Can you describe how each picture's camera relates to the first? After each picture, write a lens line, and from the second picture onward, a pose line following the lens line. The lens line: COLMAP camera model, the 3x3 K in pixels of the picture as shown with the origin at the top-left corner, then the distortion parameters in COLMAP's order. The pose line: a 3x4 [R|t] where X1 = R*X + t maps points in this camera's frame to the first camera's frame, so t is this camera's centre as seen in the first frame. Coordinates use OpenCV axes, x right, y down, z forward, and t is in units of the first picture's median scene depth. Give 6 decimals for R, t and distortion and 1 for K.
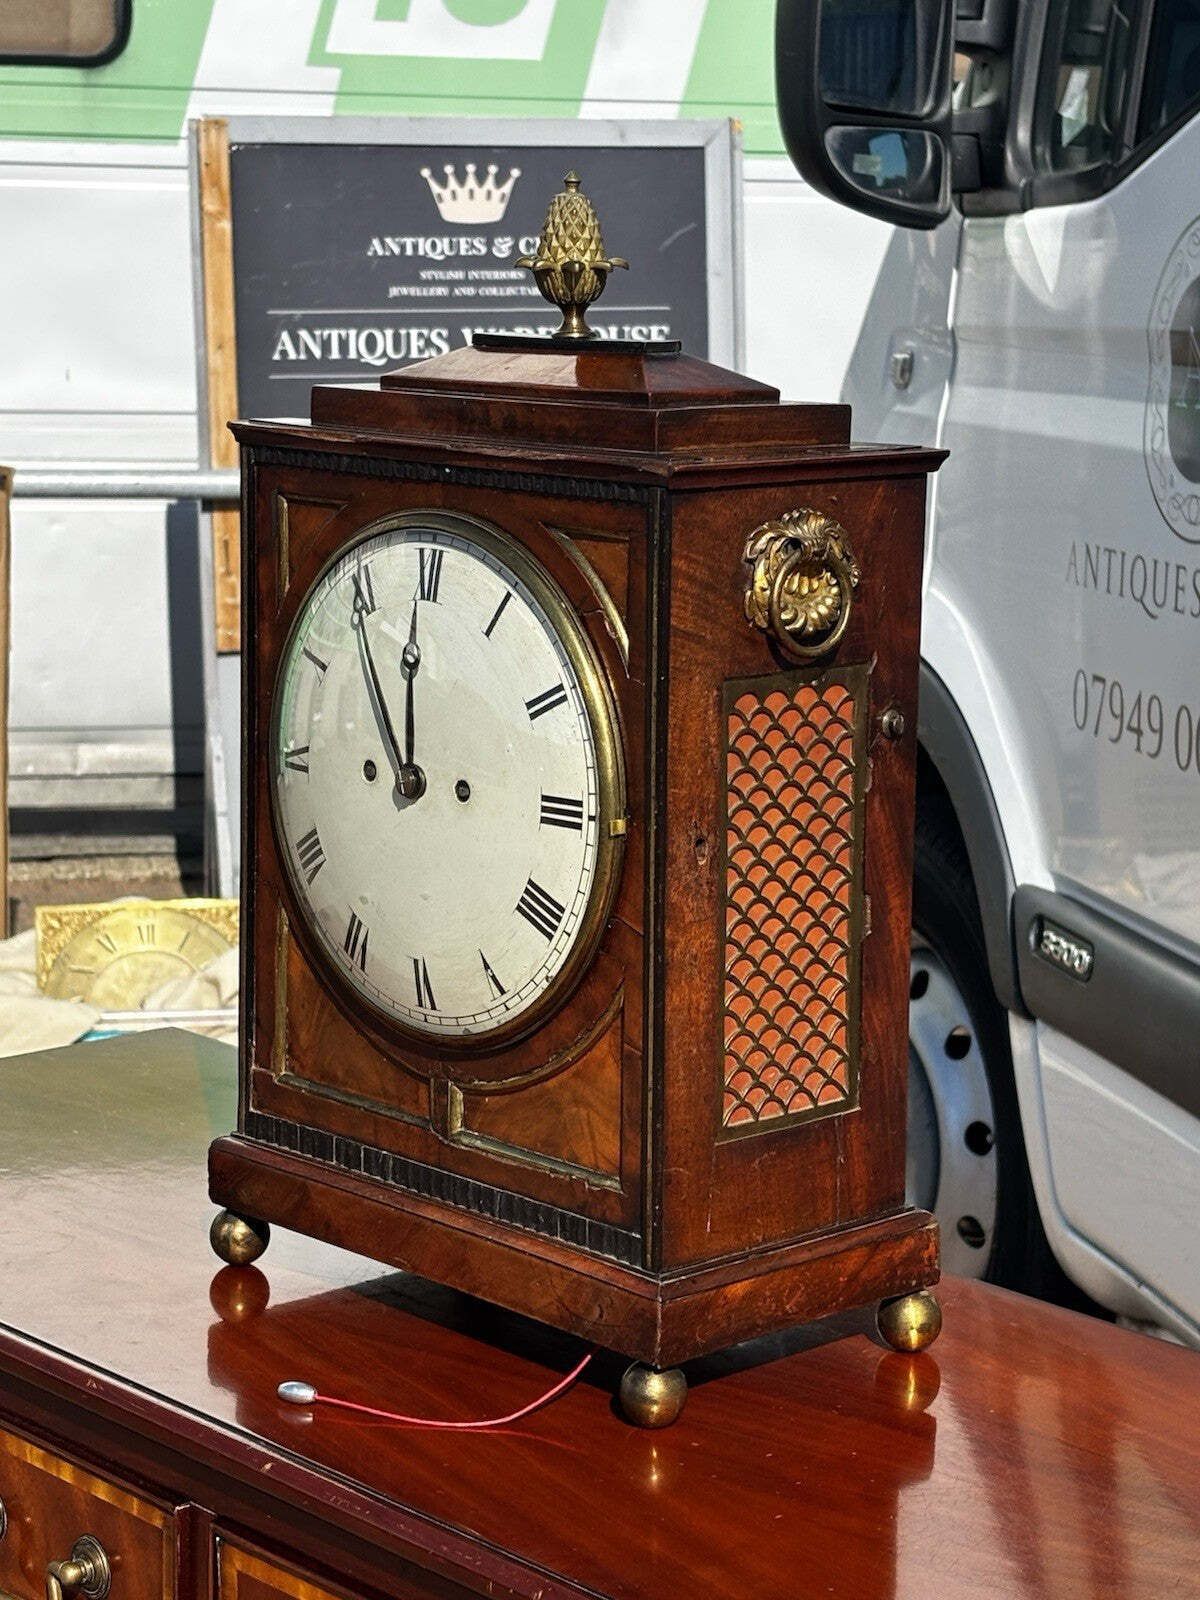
lens RADIAL K [[3315.6, 0, 600.0], [0, 3315.6, 800.0], [0, 0, 1]] dist [0.205112, -0.679686]
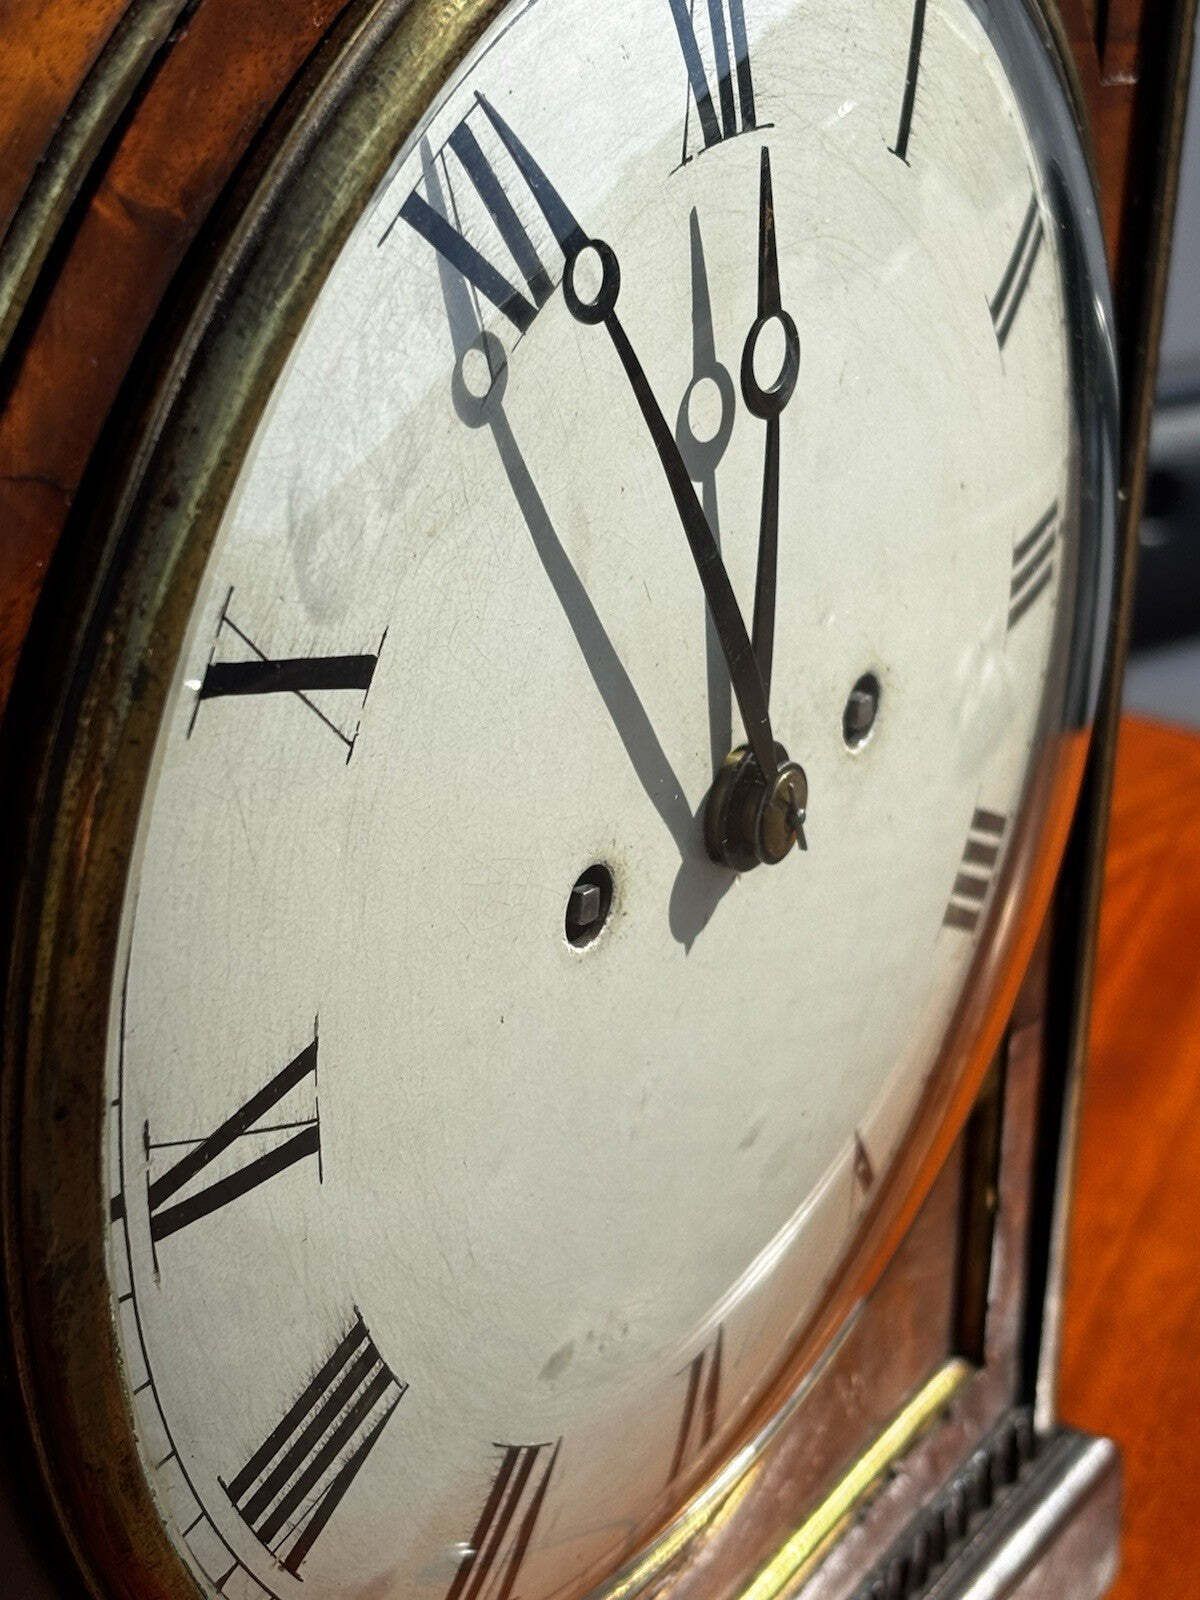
lens RADIAL K [[3398.0, 0, 599.3], [0, 3398.0, 752.3], [0, 0, 1]] dist [0.206365, -0.087809]
pose [[-0.254953, -0.439370, 0.861367, -0.291052], [0.145287, 0.863286, 0.483352, -0.145554], [-0.955976, 0.248377, -0.156263, 1.053305]]
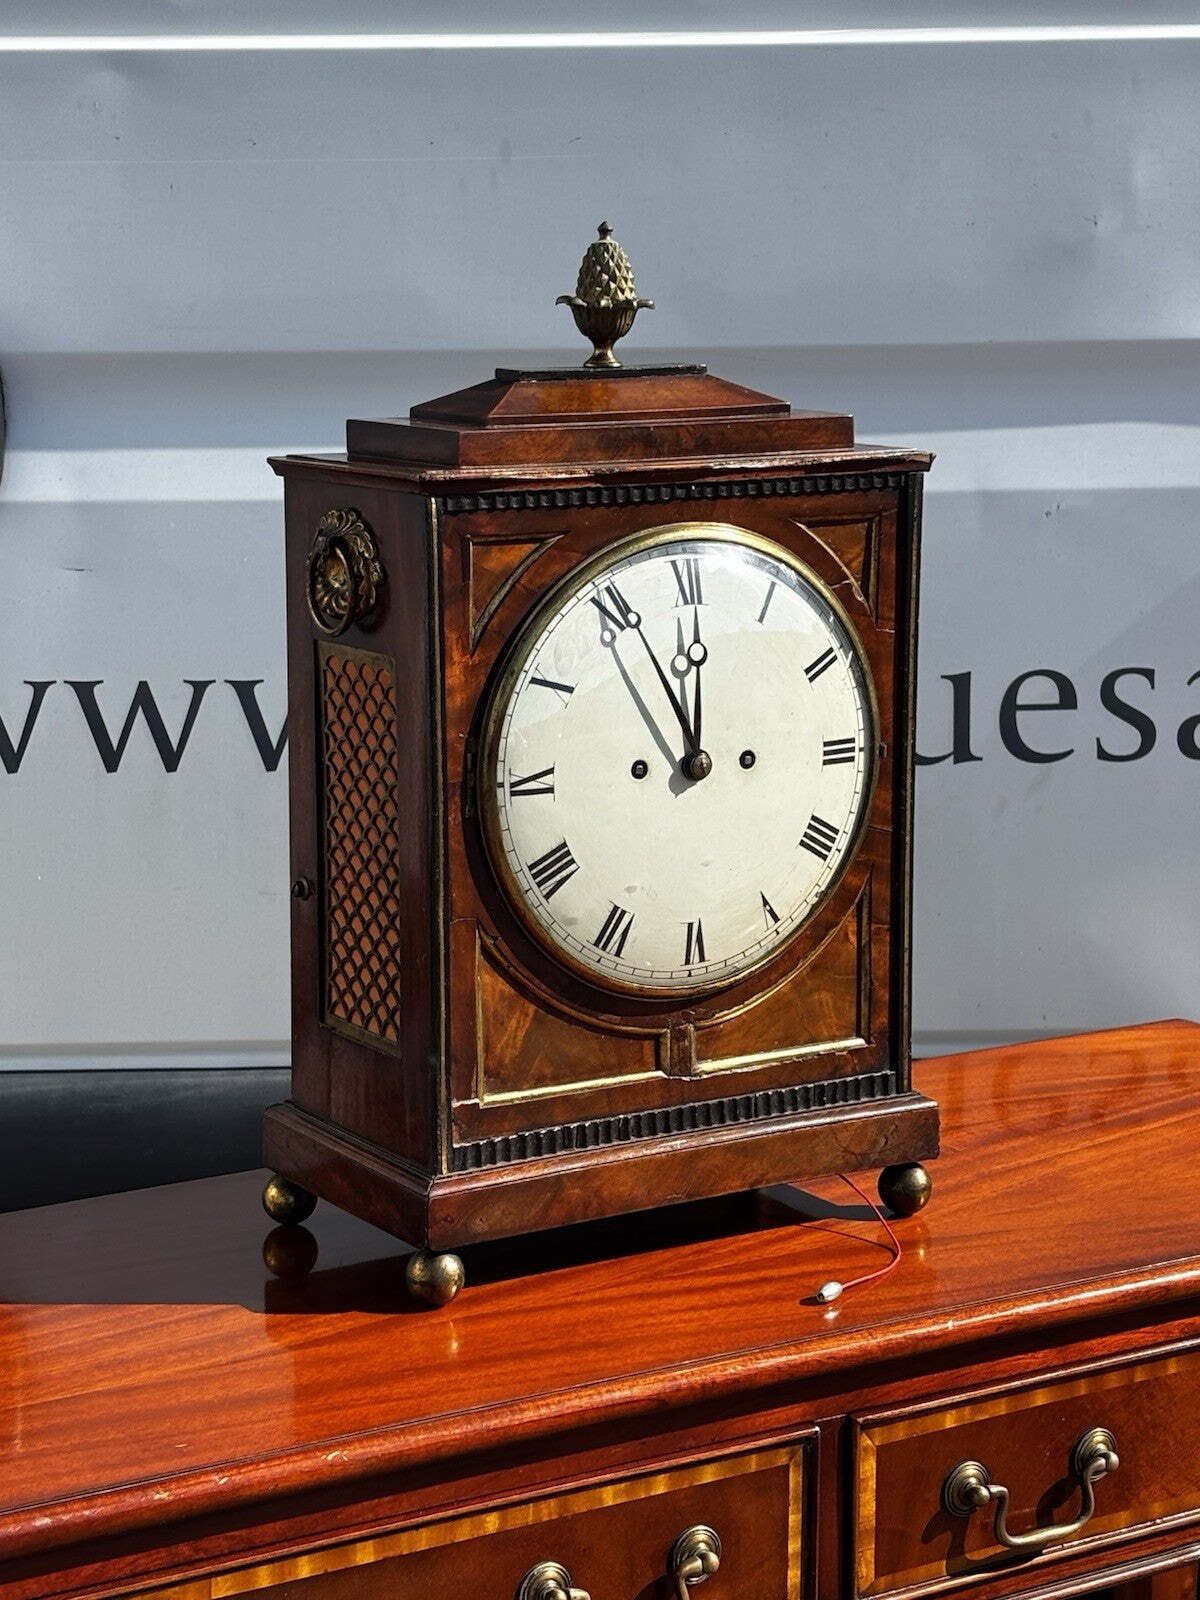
lens RADIAL K [[3300.7, 0, 600.5], [0, 3300.7, 825.5], [0, 0, 1]] dist [0.188795, -0.476770]
pose [[0.194665, -0.193480, 0.961598, -1.147461], [0.170116, 0.972155, 0.161166, -0.172343], [-0.966005, 0.132210, 0.222159, 0.783806]]
